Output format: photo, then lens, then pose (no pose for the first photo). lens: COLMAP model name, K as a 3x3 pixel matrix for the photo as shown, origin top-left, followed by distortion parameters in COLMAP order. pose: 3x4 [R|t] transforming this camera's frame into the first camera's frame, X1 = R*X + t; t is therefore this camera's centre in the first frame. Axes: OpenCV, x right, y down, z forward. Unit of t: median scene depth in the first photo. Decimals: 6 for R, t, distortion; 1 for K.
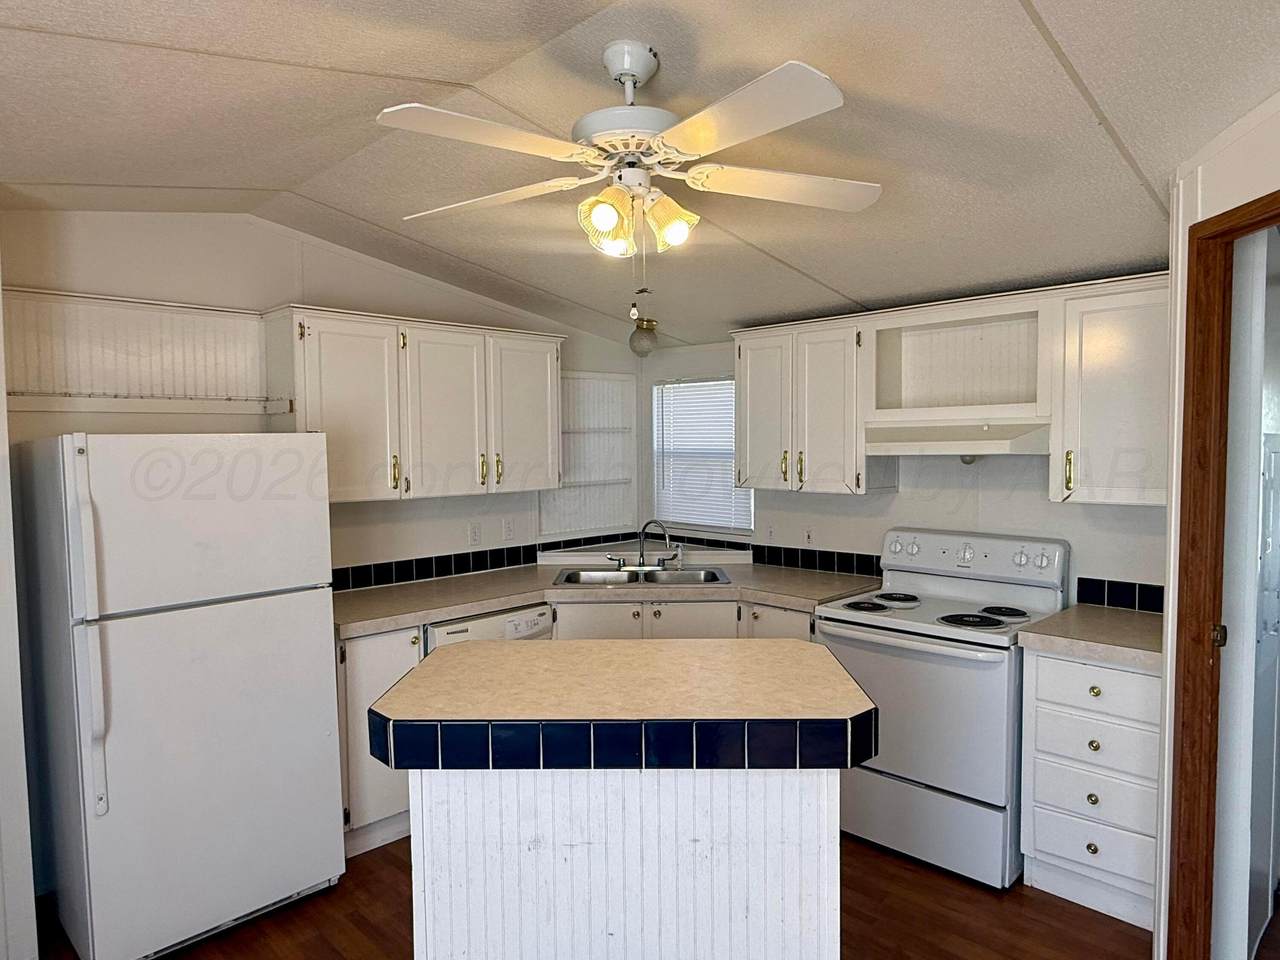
lens RADIAL K [[799.9, 0, 640.4], [0, 799.9, 480.8], [0, 0, 1]] dist [-0.002818, -0.001006]
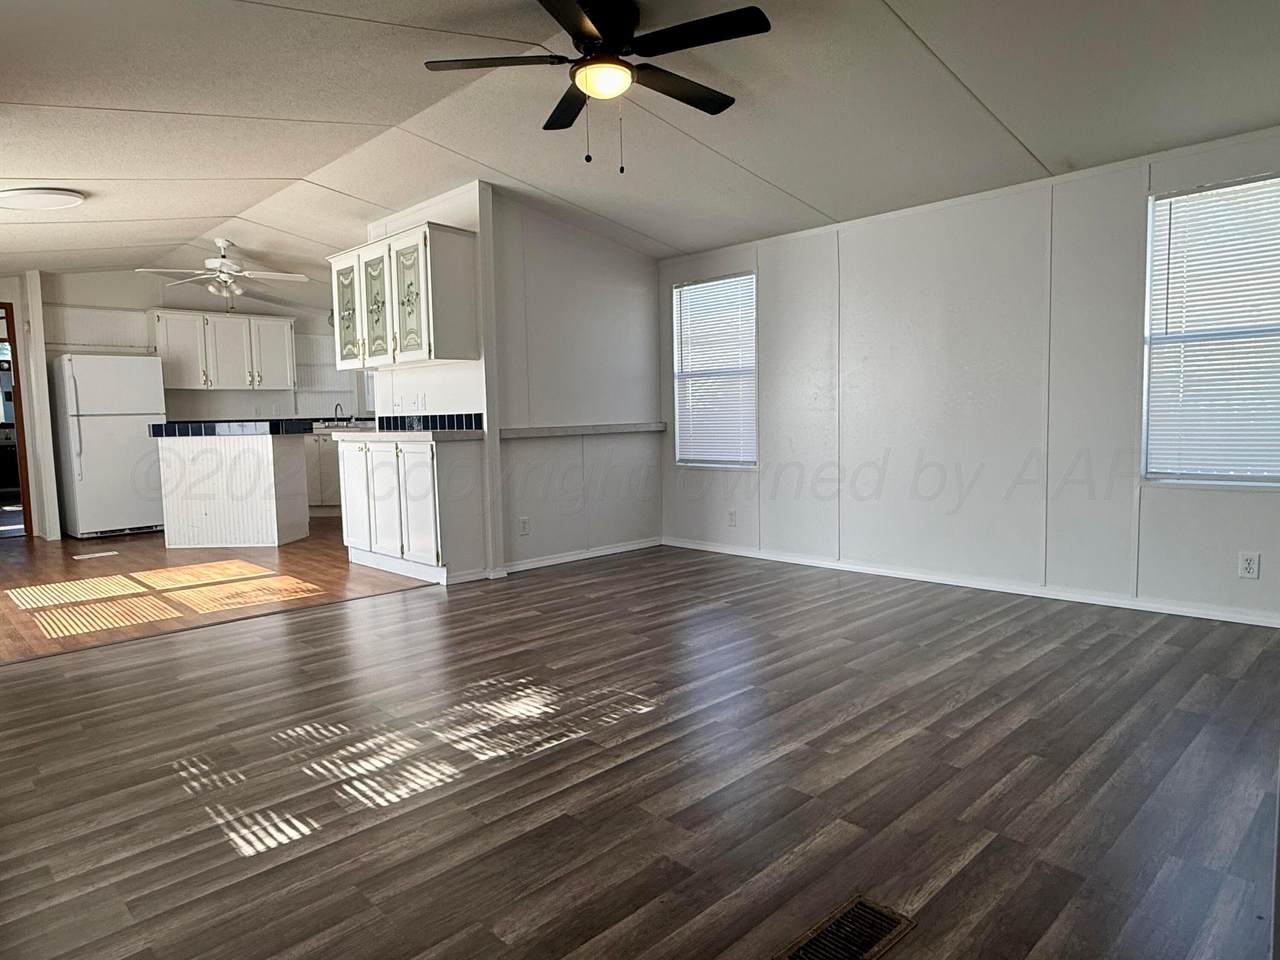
lens RADIAL K [[799.9, 0, 639.8], [0, 799.9, 481.3], [0, 0, 1]] dist [-0.002818, -0.001006]
pose [[0.999906, -0.010146, -0.009220, 1.129995], [0.010387, 0.999596, 0.026449, 0.279083], [0.008948, -0.026543, 0.999608, -1.536040]]
